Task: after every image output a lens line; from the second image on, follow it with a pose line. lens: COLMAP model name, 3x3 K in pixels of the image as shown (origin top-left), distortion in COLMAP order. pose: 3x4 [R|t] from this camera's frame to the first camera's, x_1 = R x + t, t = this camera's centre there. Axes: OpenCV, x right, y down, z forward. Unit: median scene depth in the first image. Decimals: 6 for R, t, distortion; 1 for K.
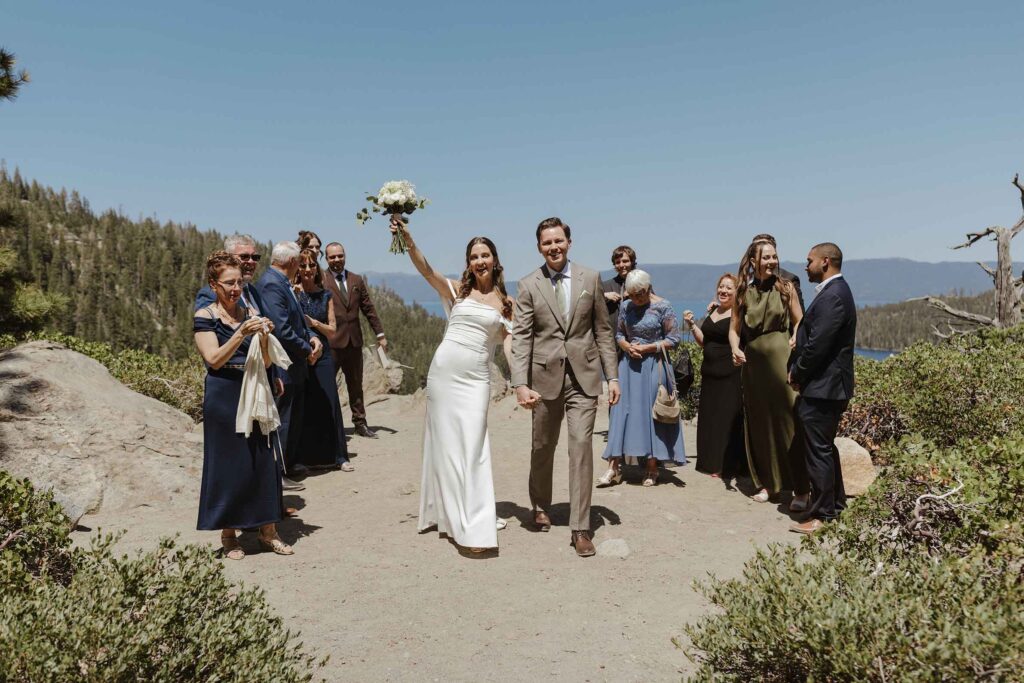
lens RADIAL K [[1028.5, 0, 512.0], [0, 1028.5, 341.5], [0, 0, 1]] dist [0.014762, -0.012394]
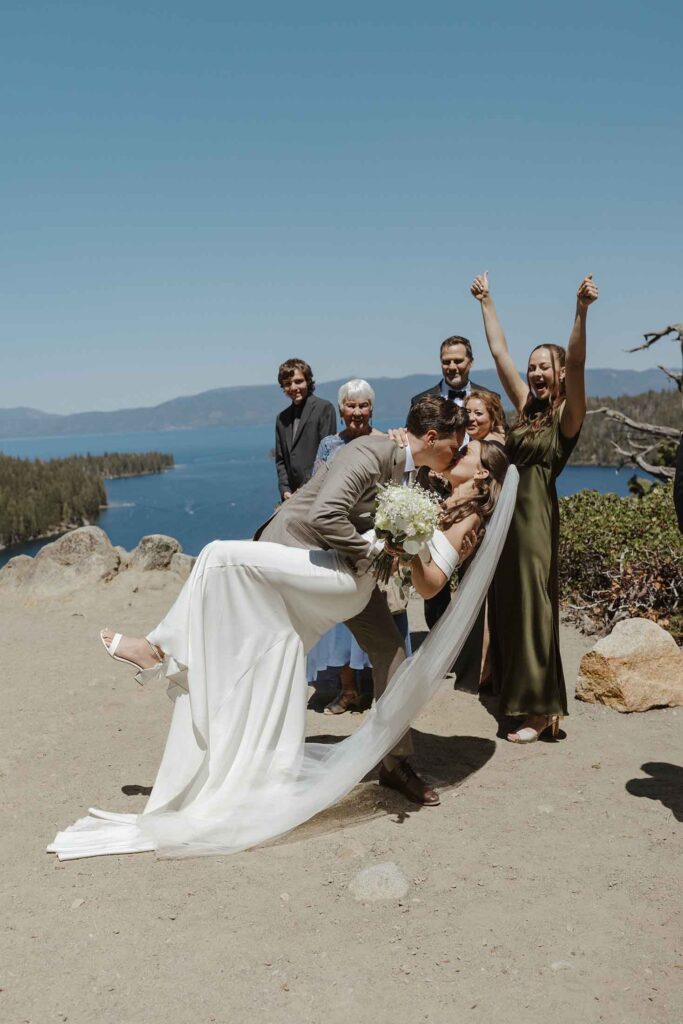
lens RADIAL K [[1028.5, 0, 341.5], [0, 1028.5, 512.0], [0, 0, 1]] dist [0.014762, -0.012394]
pose [[0.969763, -0.077496, 0.231416, -0.017541], [0.067846, 0.996473, 0.049382, -0.015533], [-0.234427, -0.032188, 0.971601, 0.215945]]
